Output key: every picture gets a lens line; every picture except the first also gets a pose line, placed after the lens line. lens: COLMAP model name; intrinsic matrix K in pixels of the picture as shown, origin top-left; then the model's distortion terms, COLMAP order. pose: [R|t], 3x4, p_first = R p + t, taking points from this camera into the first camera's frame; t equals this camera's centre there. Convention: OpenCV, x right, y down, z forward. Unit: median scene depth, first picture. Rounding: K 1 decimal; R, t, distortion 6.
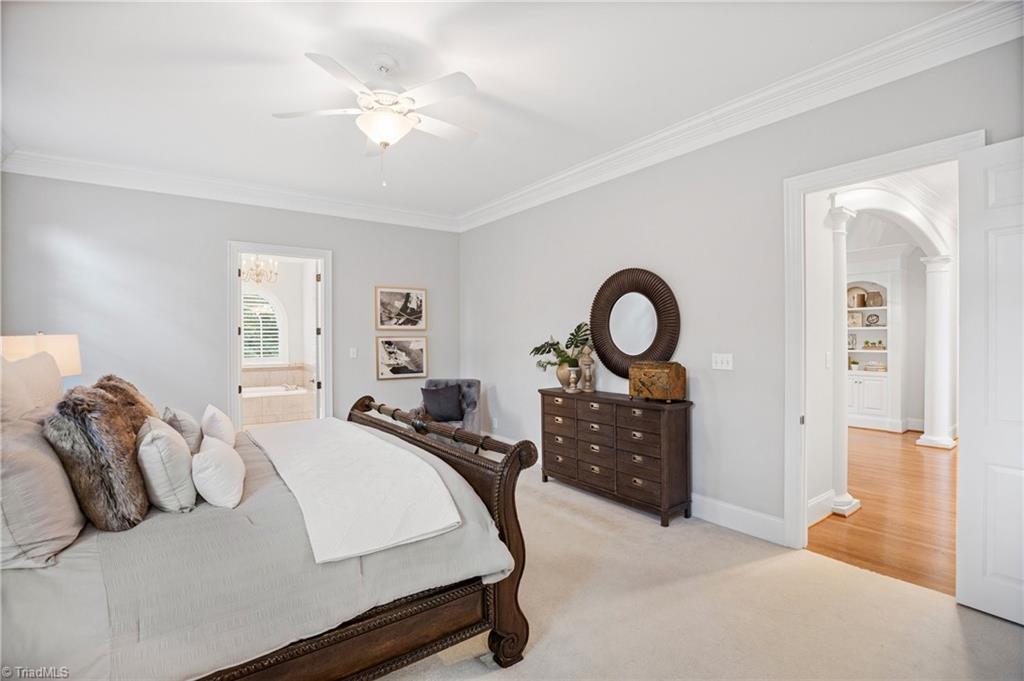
lens RADIAL K [[470.6, 0, 509.4], [0, 470.6, 337.2], [0, 0, 1]] dist [-0.010584, -0.000095]
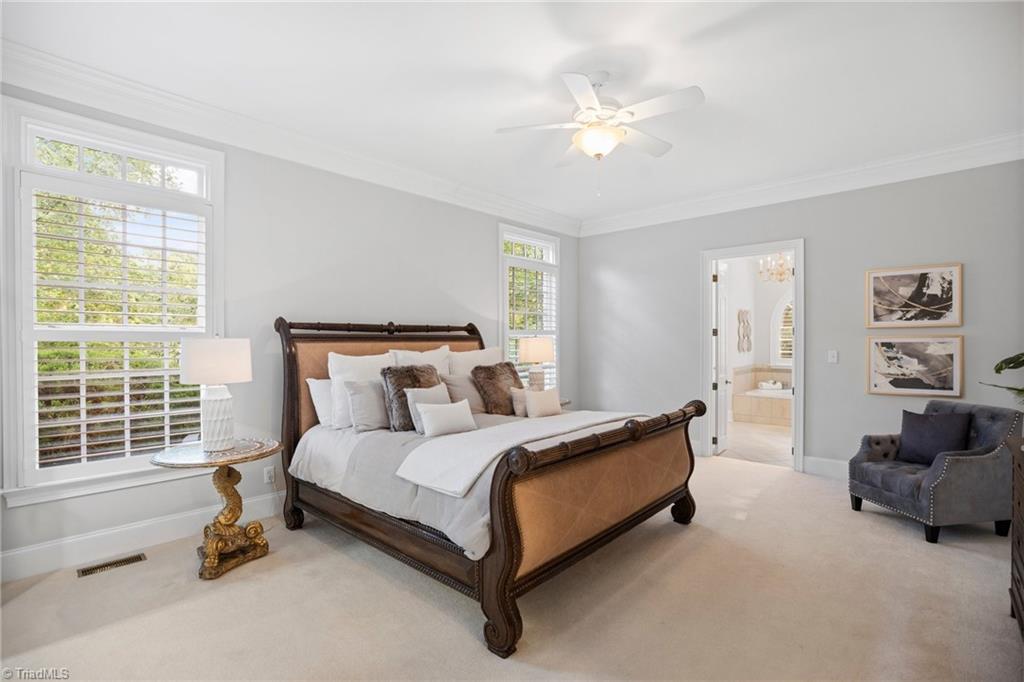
lens RADIAL K [[470.6, 0, 514.2], [0, 470.6, 347.1], [0, 0, 1]] dist [-0.010584, -0.000095]
pose [[0.232068, 0.016395, -0.972561, 0.318999], [0.003013, 0.999841, 0.017574, 0.000978], [0.972695, -0.007009, 0.231981, 0.253157]]
